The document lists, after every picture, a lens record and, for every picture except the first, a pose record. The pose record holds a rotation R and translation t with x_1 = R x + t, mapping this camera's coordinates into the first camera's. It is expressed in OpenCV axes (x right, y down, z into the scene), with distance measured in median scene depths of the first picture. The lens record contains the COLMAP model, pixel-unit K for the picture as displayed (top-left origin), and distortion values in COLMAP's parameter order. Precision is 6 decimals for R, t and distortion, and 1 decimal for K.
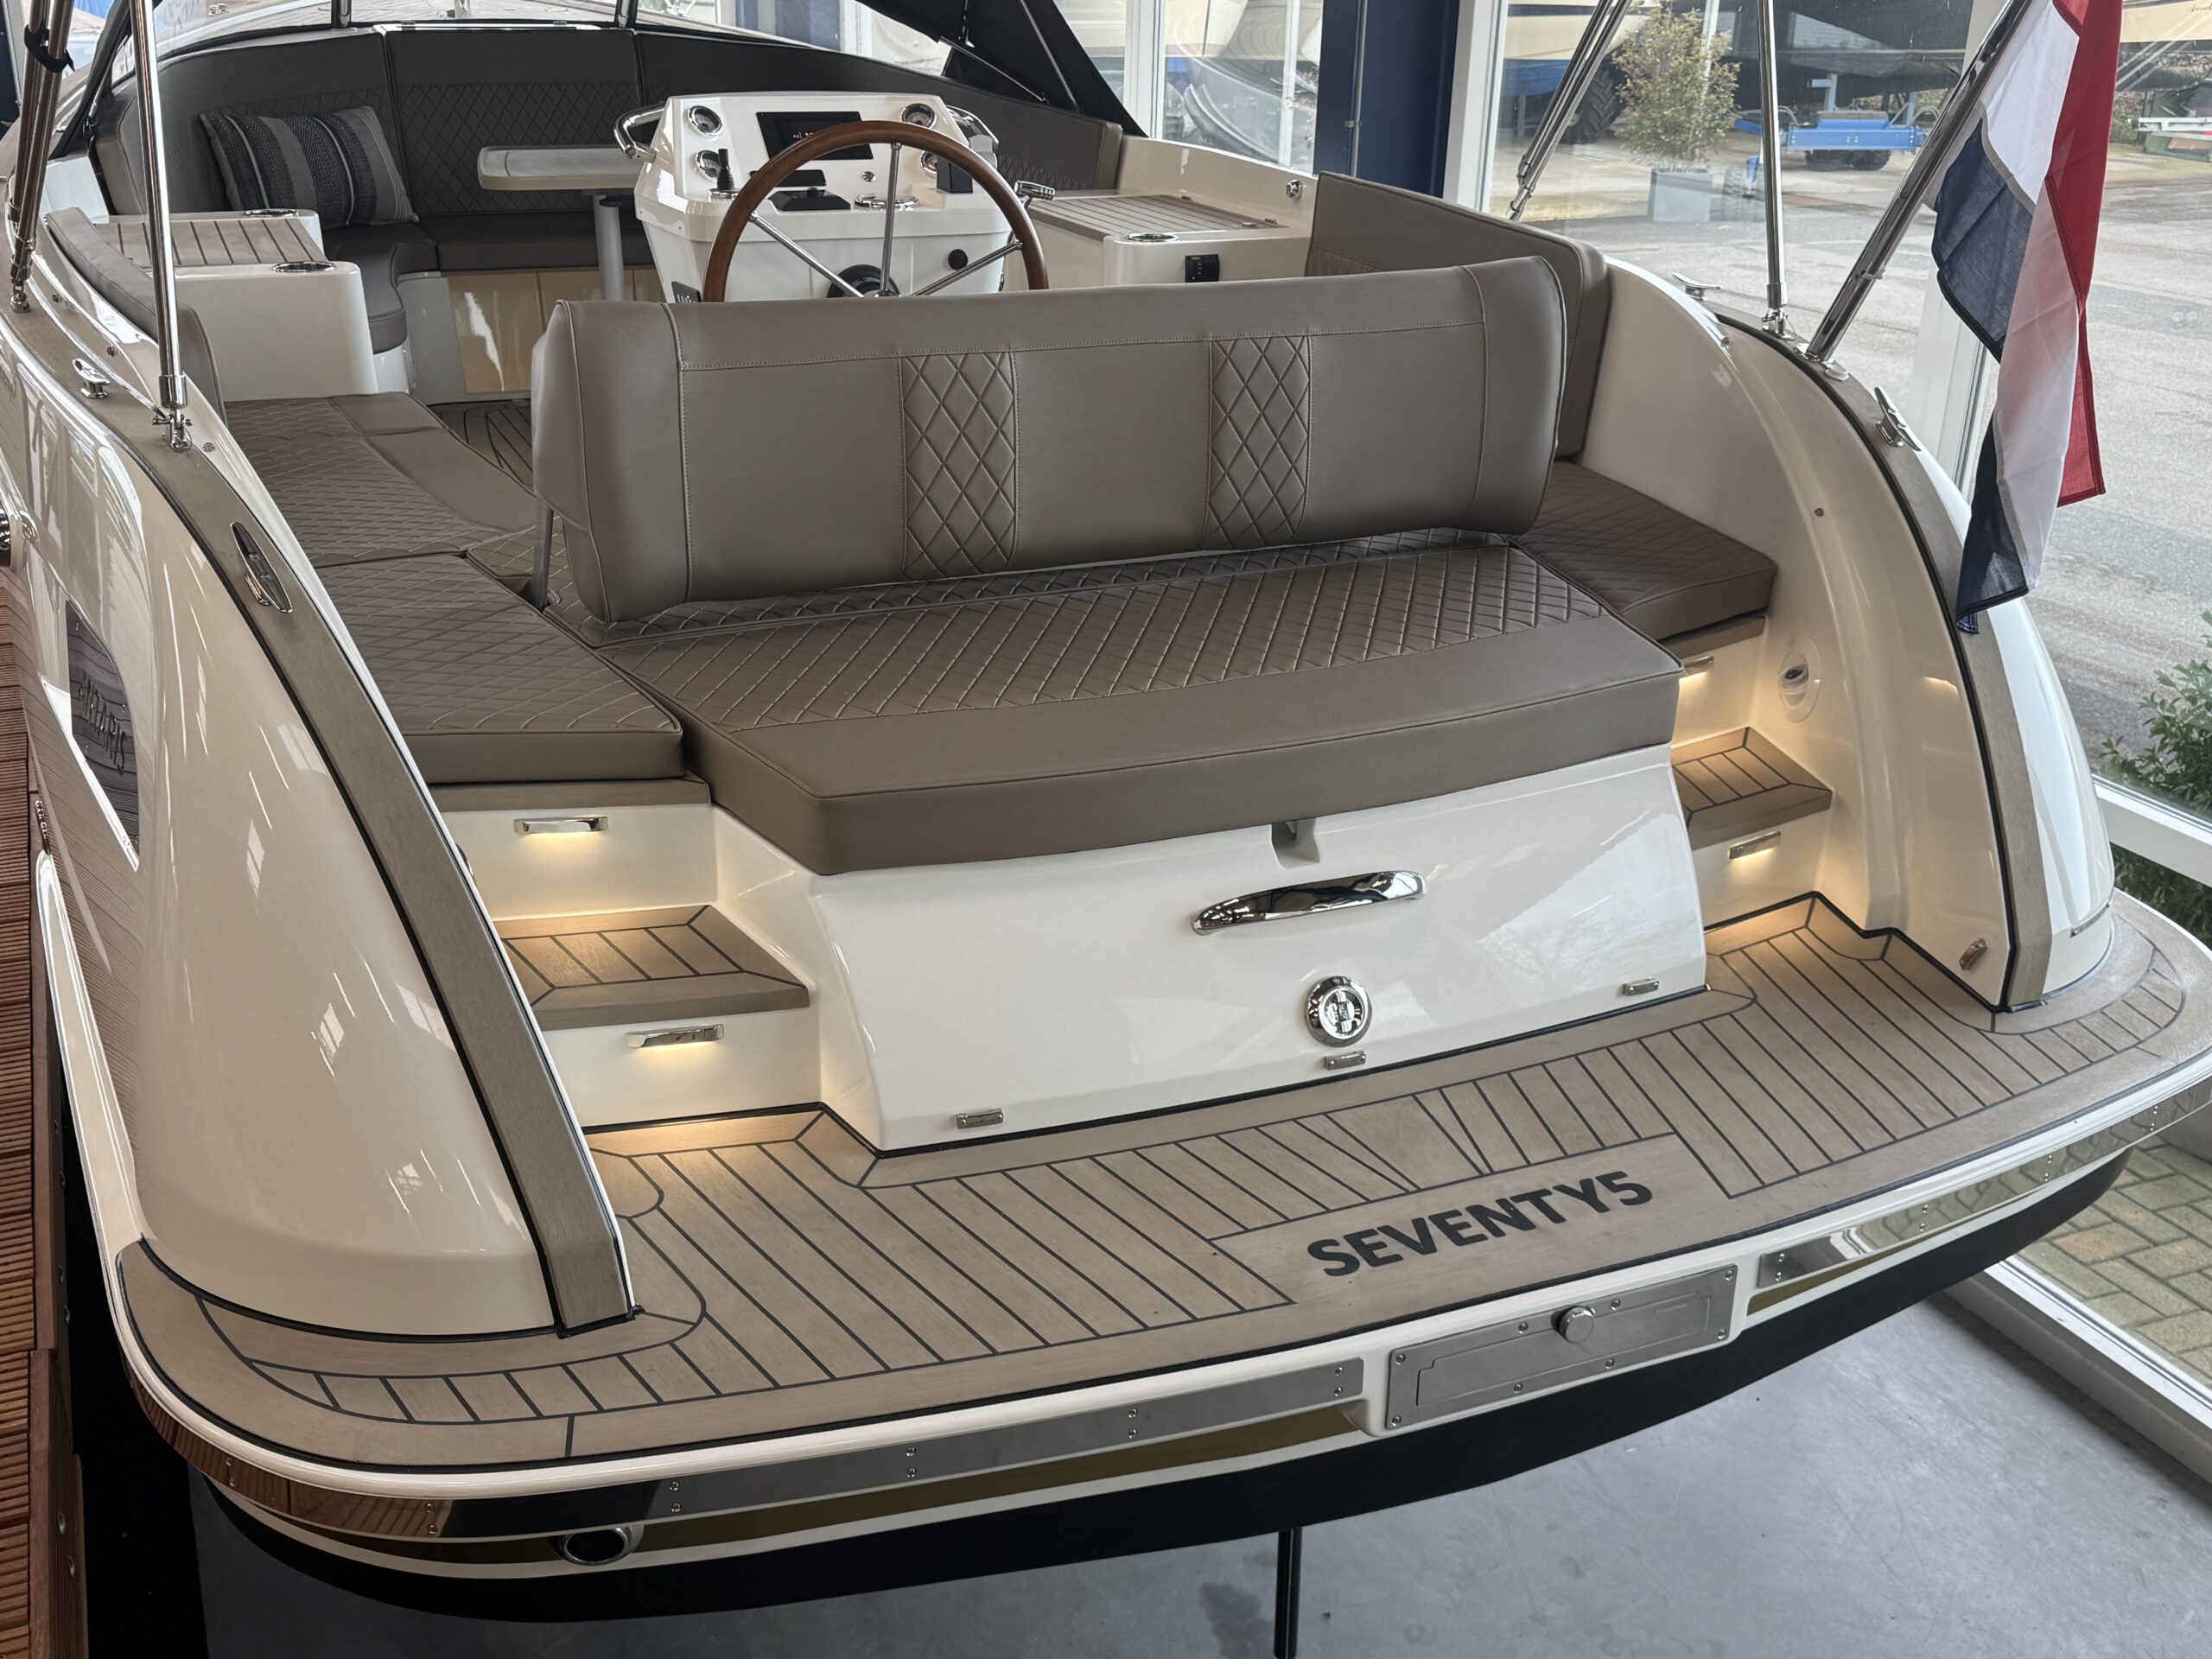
lens RADIAL K [[2166.2, 0, 1118.8], [0, 2166.2, 835.0], [0, 0, 1]] dist [0.181323, -0.378464]
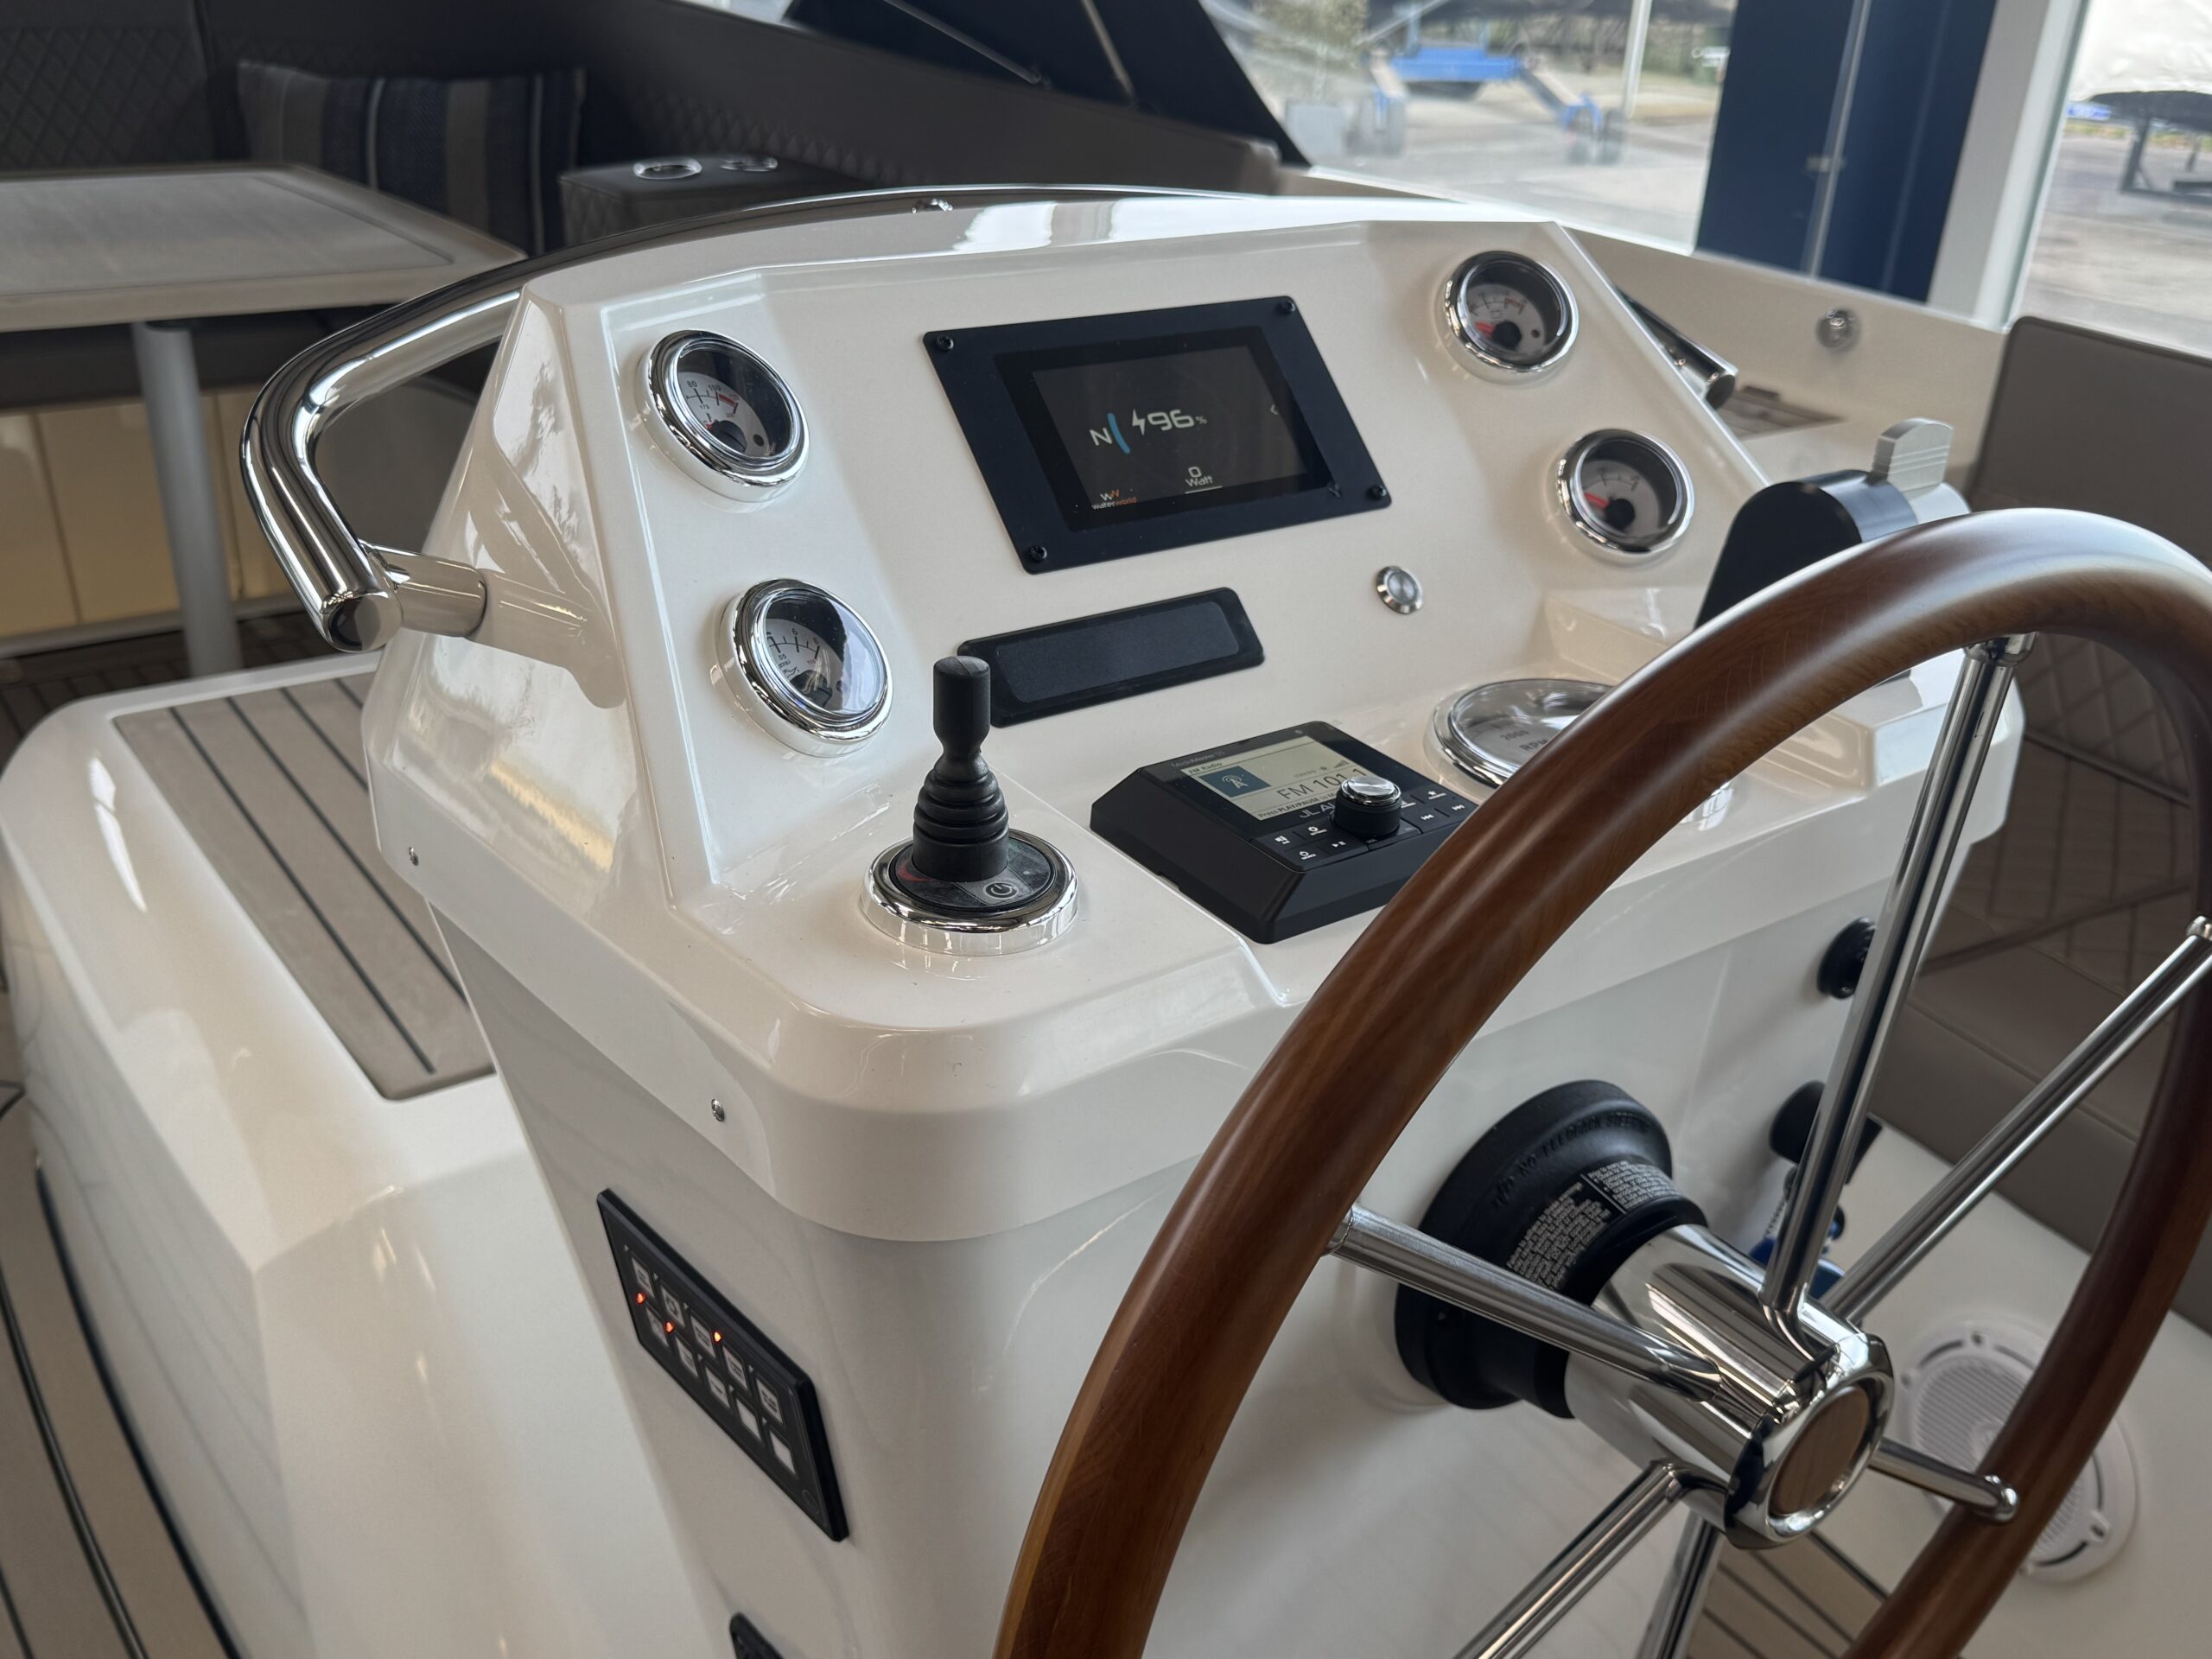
lens RADIAL K [[1987.9, 0, 1106.0], [0, 1987.9, 829.5], [0, 0, 1]] dist [0.001394, -0.003154]
pose [[0.977817, -0.065529, 0.198945, -0.258425], [0.051487, 0.995857, 0.074957, -0.400869], [-0.203033, -0.063051, 0.977140, 1.099413]]
